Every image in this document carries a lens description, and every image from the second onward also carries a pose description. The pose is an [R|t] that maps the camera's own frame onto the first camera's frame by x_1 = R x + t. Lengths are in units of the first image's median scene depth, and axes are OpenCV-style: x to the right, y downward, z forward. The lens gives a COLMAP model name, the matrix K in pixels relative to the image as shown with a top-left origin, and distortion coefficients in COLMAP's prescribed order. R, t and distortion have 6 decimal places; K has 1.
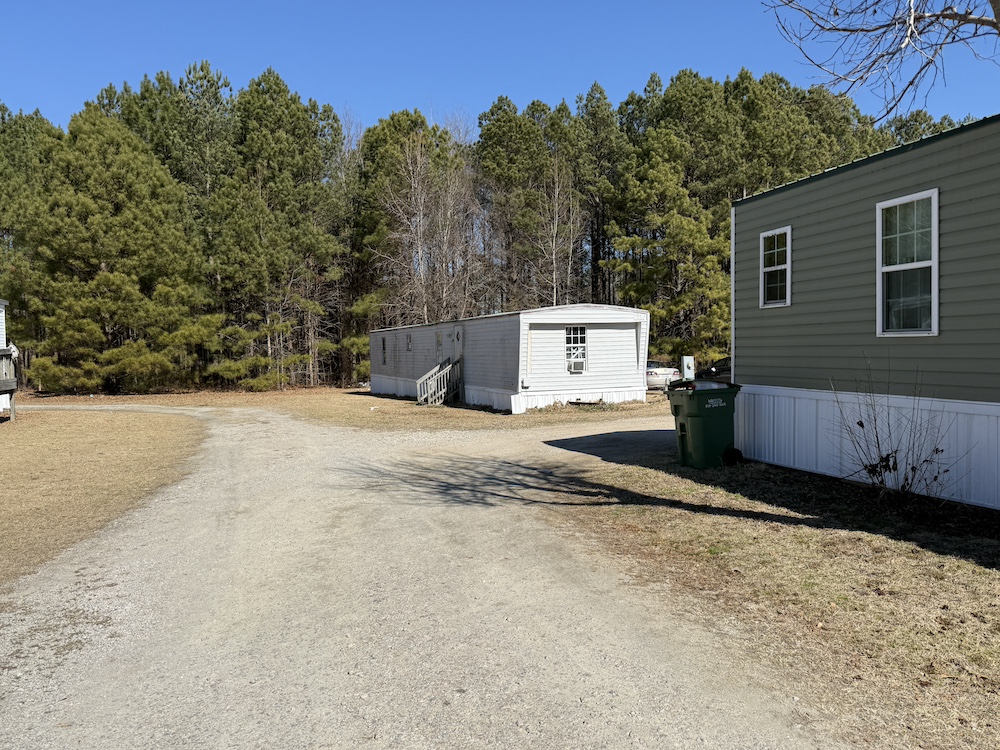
lens RADIAL K [[733.9, 0, 502.4], [0, 733.9, 379.8], [0, 0, 1]] dist [0.103723, -0.166927]
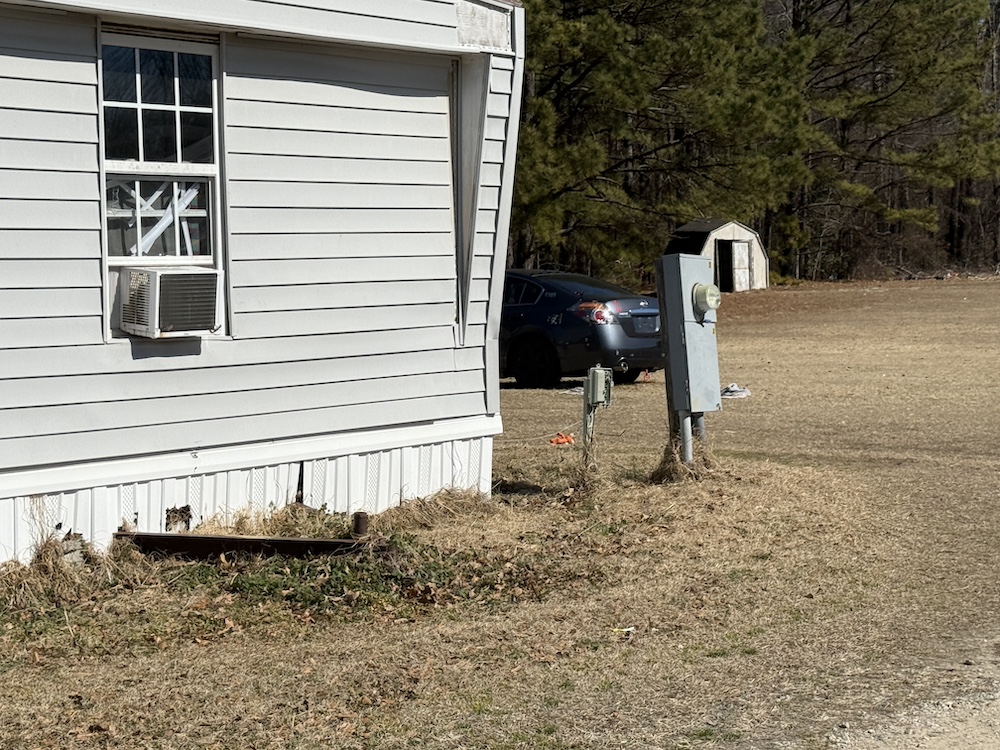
lens RADIAL K [[1954.2, 0, 500.0], [0, 1954.2, 375.0], [0, 0, 1]] dist [0.140415, 0.019068]
pose [[0.874836, -0.013132, 0.484241, -0.019460], [0.004980, 0.999823, 0.018118, -0.005121], [-0.484394, -0.013439, 0.874747, 0.292452]]
